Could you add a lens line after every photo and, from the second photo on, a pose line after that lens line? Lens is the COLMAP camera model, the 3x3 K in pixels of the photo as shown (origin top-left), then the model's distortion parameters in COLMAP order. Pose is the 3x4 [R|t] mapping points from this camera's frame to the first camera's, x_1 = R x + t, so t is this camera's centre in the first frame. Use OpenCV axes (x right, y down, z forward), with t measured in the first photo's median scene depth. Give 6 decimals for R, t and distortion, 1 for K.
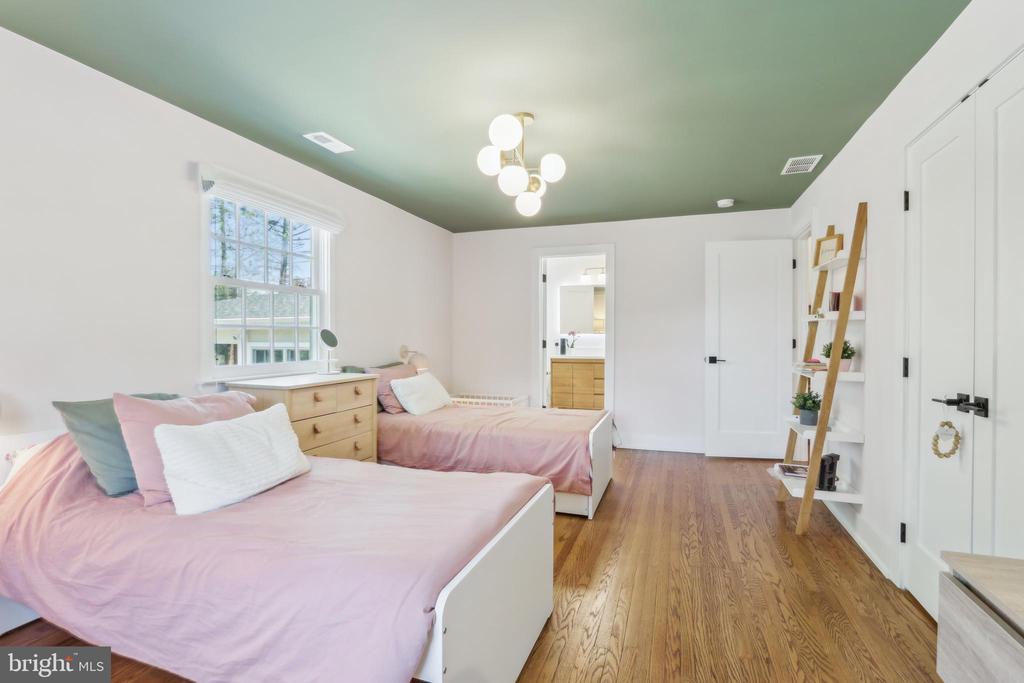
lens RADIAL K [[491.7, 0, 505.0], [0, 491.7, 339.7], [0, 0, 1]] dist [-0.012778, 0.000512]
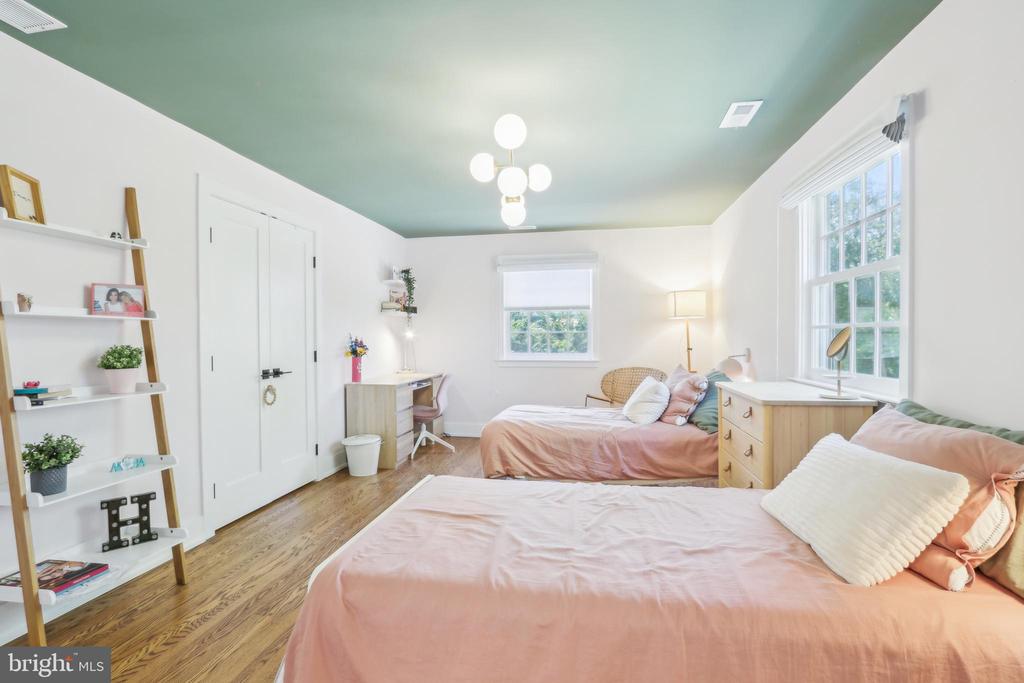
lens RADIAL K [[491.7, 0, 505.0], [0, 491.7, 339.7], [0, 0, 1]] dist [-0.012778, 0.000512]
pose [[-0.988608, 0.003358, -0.150474, 0.211117], [0.000399, 0.999806, 0.019688, -0.029535], [0.150510, 0.019403, -0.988418, 2.085951]]
